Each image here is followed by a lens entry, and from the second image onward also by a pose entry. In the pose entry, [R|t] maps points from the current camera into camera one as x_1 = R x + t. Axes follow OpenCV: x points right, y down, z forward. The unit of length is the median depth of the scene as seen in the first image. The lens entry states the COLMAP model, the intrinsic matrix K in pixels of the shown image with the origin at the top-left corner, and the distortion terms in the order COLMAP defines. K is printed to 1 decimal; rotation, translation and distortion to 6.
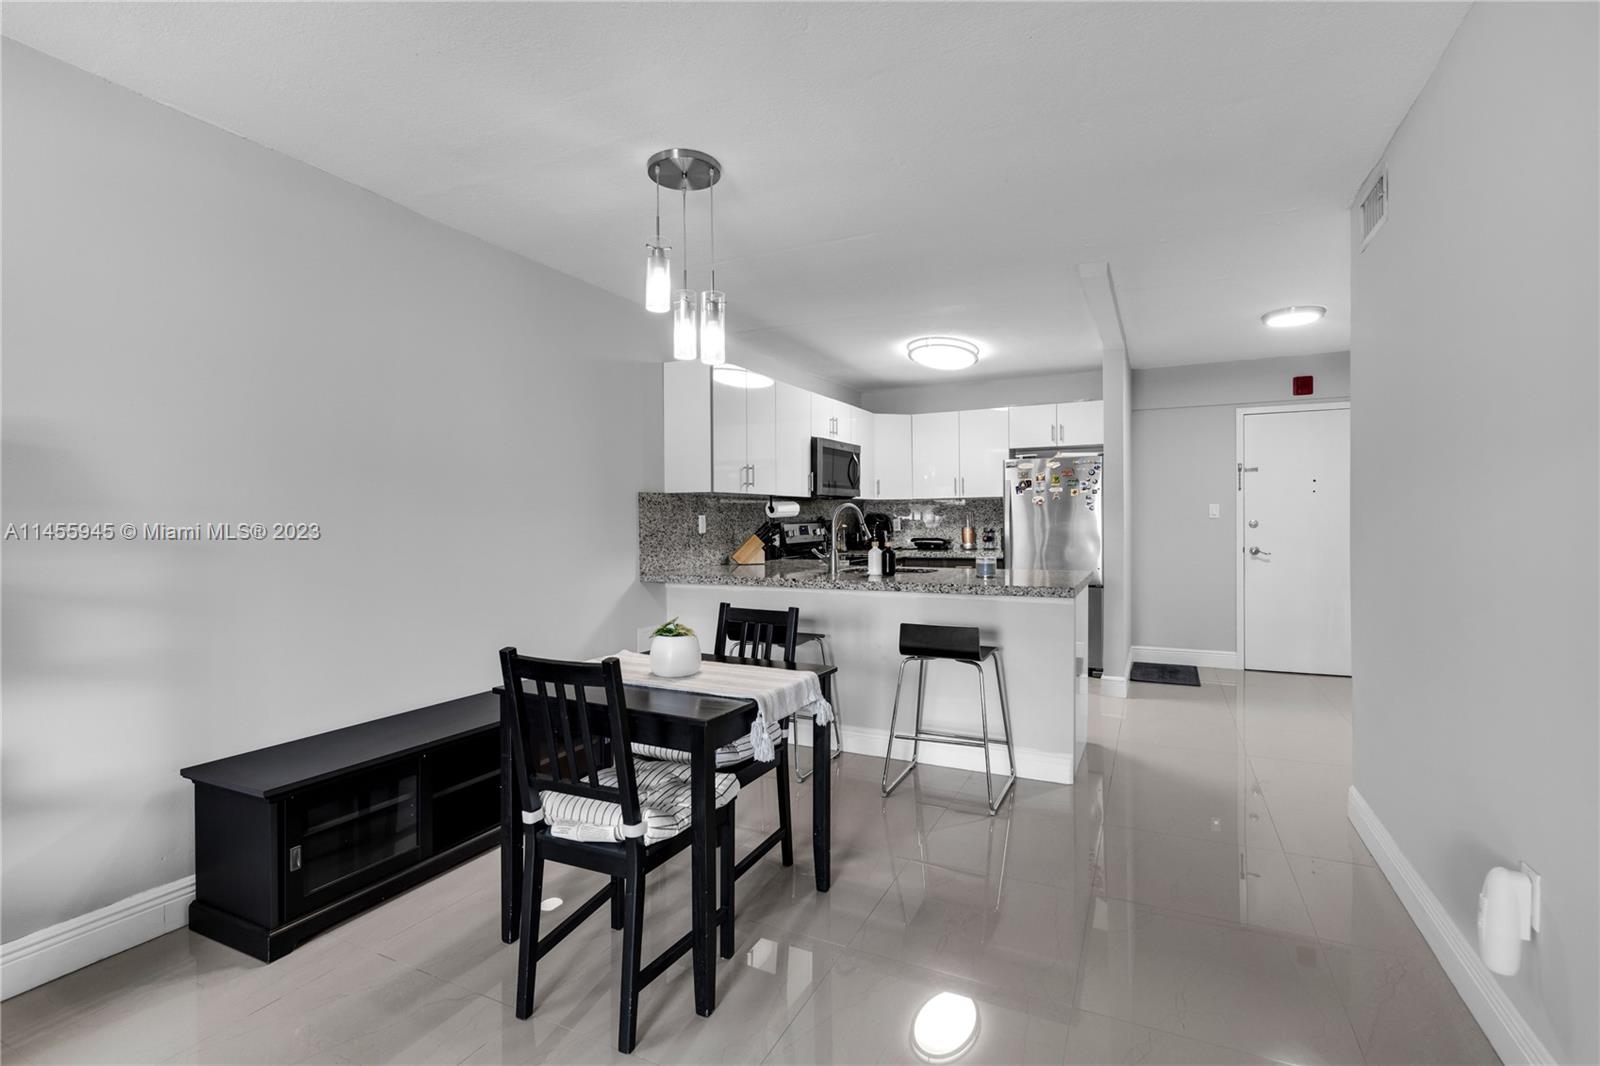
lens RADIAL K [[732.7, 0, 799.3], [0, 732.7, 527.8], [0, 0, 1]] dist [0.002383, 0.000416]
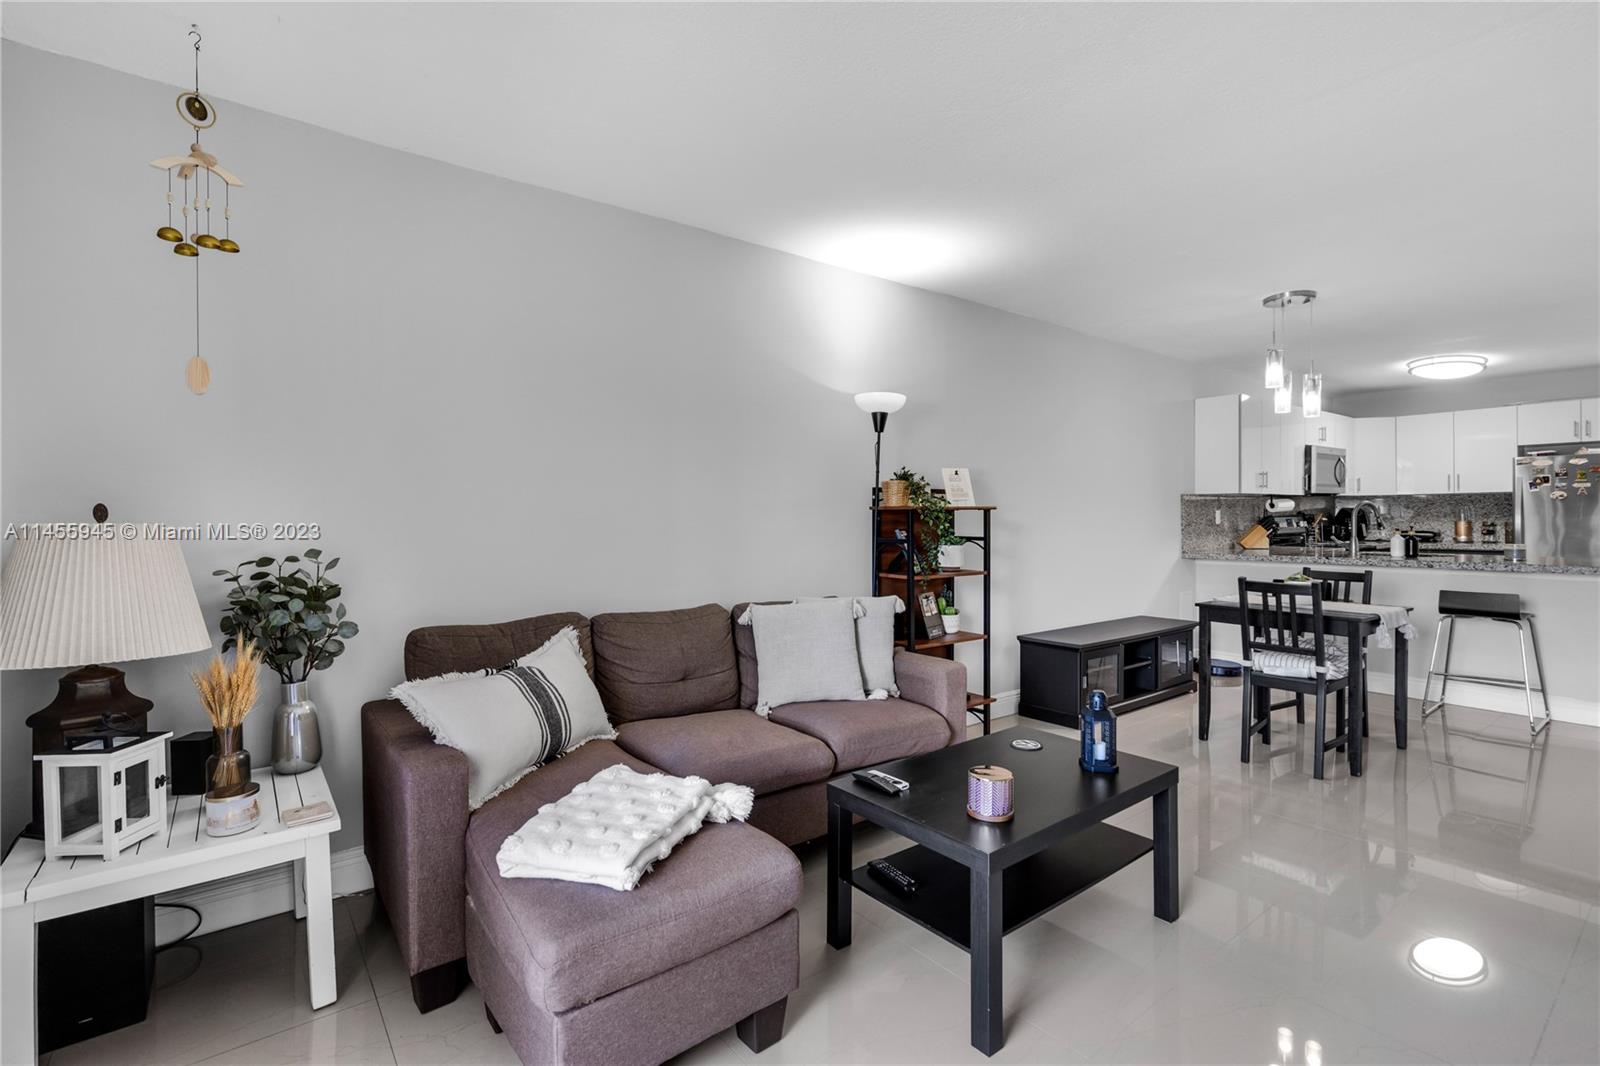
lens RADIAL K [[730.7, 0, 800.9], [0, 730.7, 518.2], [0, 0, 1]] dist [-0.014526, 0.009119]
pose [[0.896061, 0.004358, -0.443910, -0.222466], [-0.005879, 0.999981, -0.002051, 0.004274], [0.443892, 0.004448, 0.896069, -0.503115]]
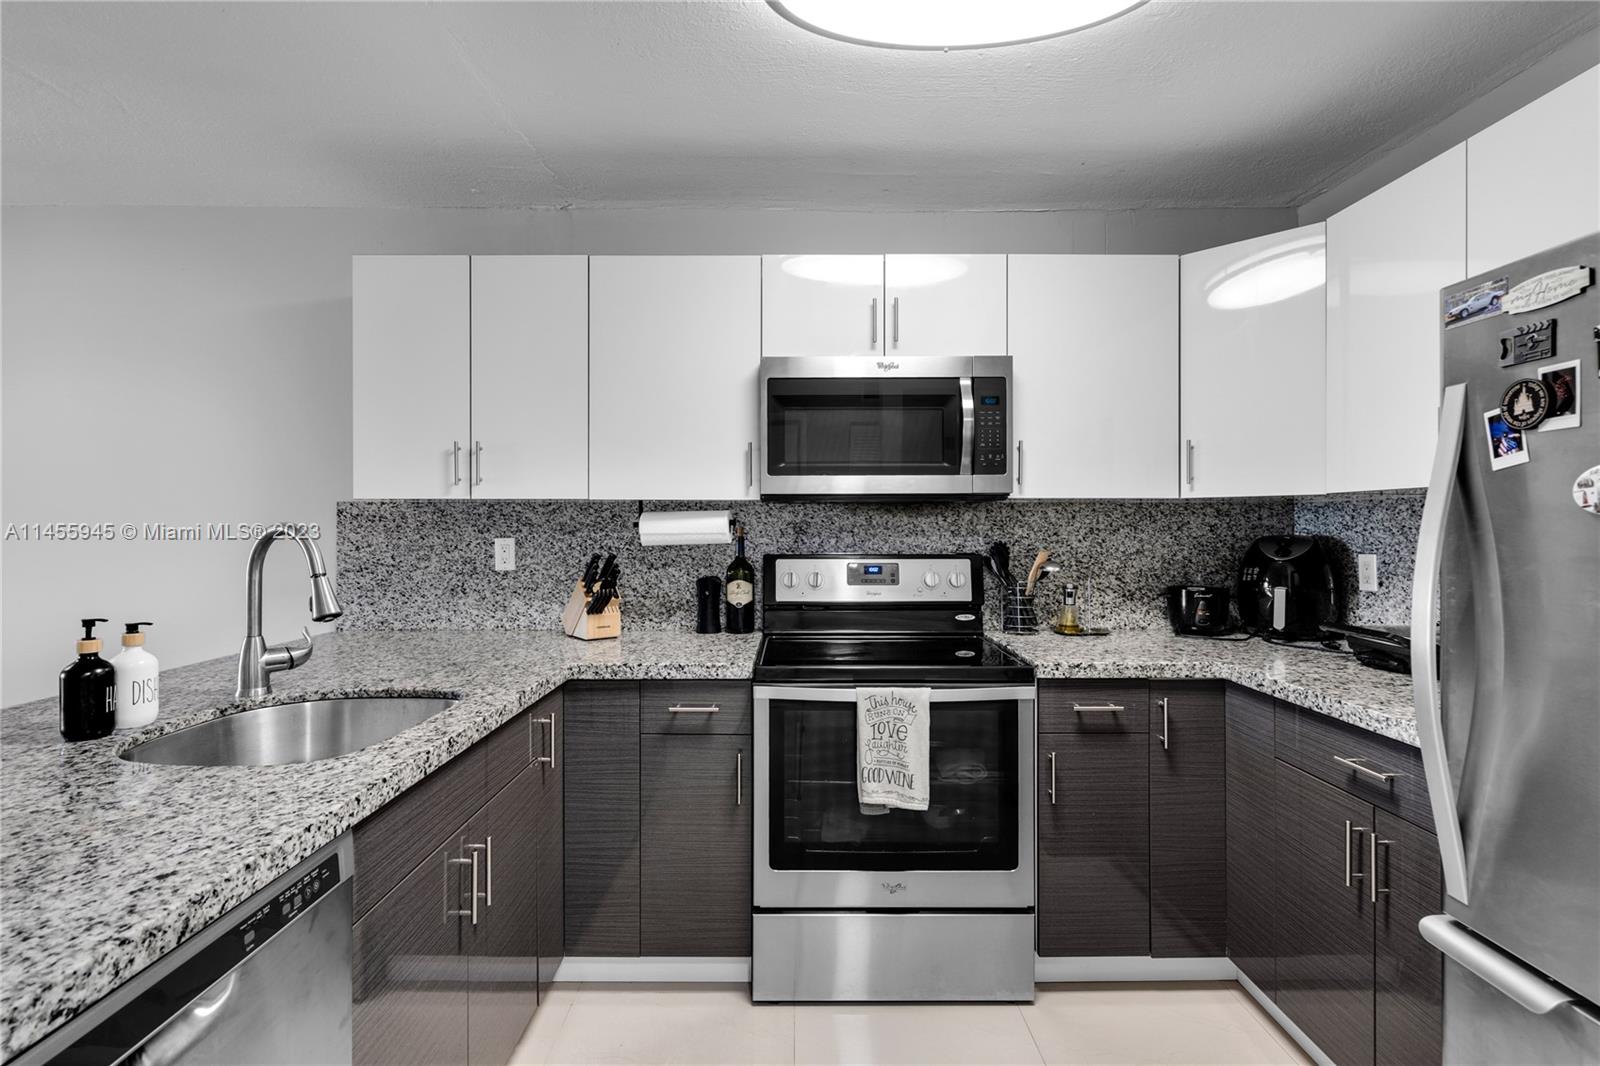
lens RADIAL K [[732.7, 0, 799.3], [0, 732.7, 527.8], [0, 0, 1]] dist [0.002383, 0.000416]
pose [[0.445710, 0.015835, -0.895037, 0.472978], [-0.017557, 0.999806, 0.008946, -0.034459], [0.895005, 0.011727, 0.445902, 0.946857]]
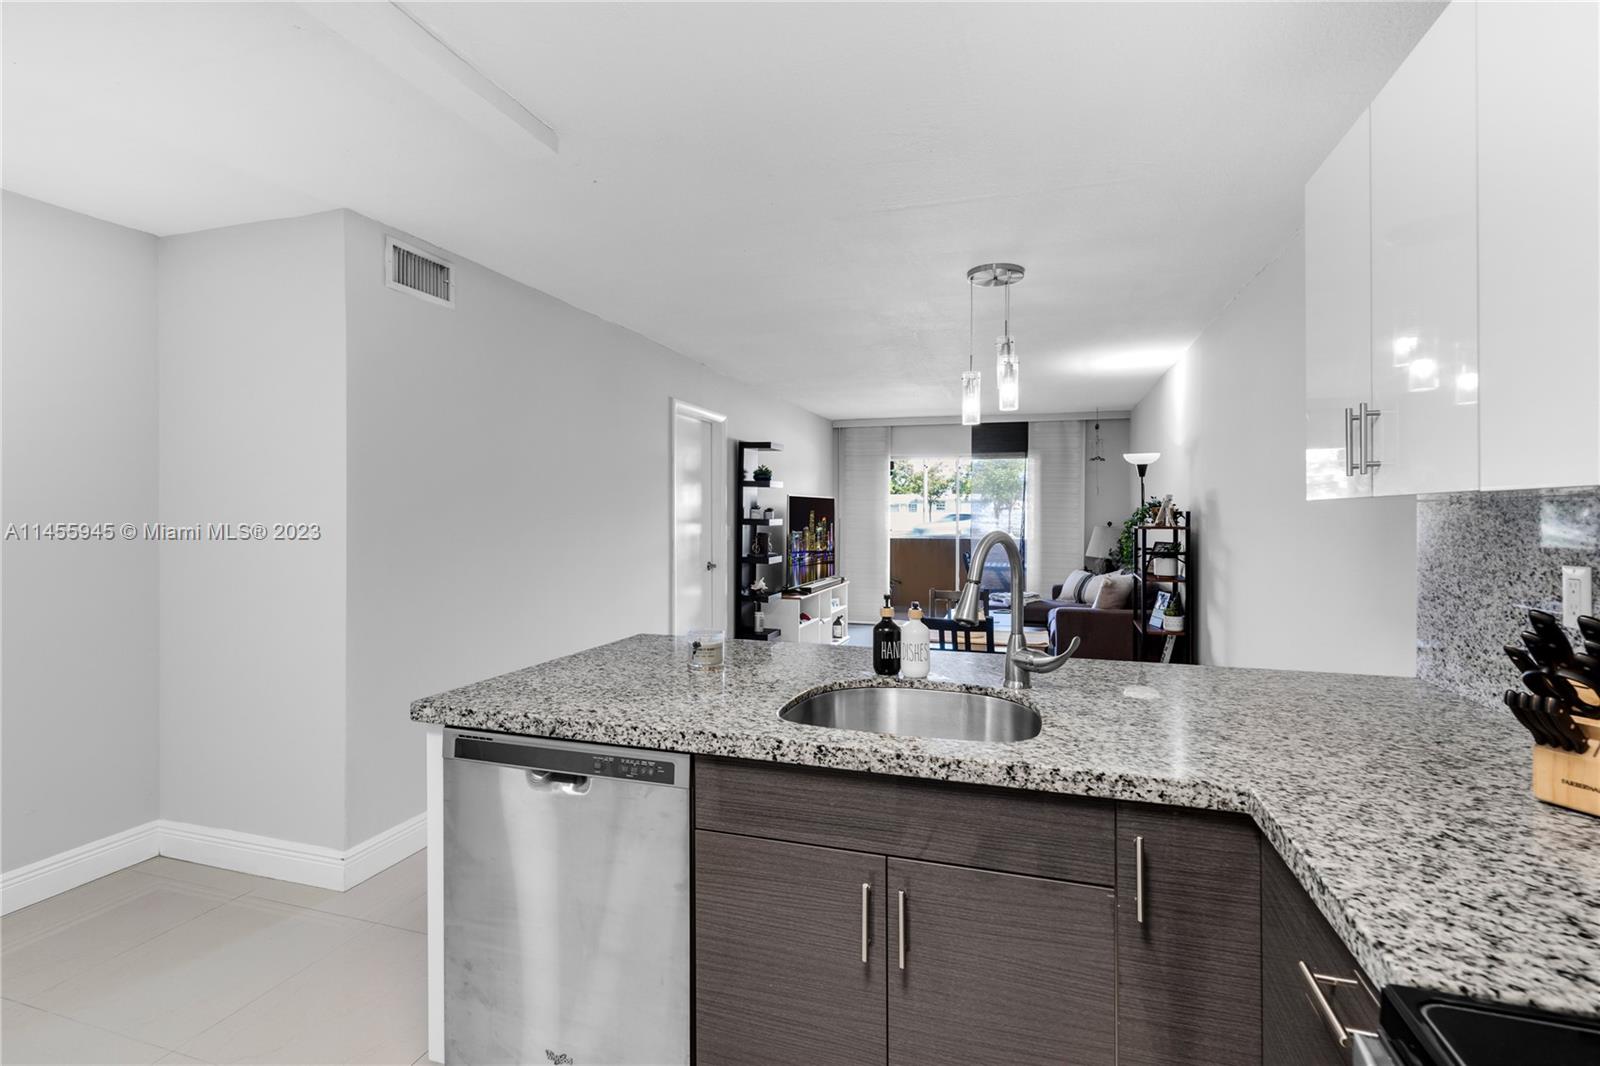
lens RADIAL K [[736.2, 0, 798.8], [0, 736.2, 515.5], [0, 0, 1]] dist [-0.001714, -0.000283]
pose [[-0.988180, 0.007713, -0.153104, 0.216761], [0.005730, 0.999894, 0.013388, -0.043205], [0.153191, 0.012353, -0.988119, 1.235047]]
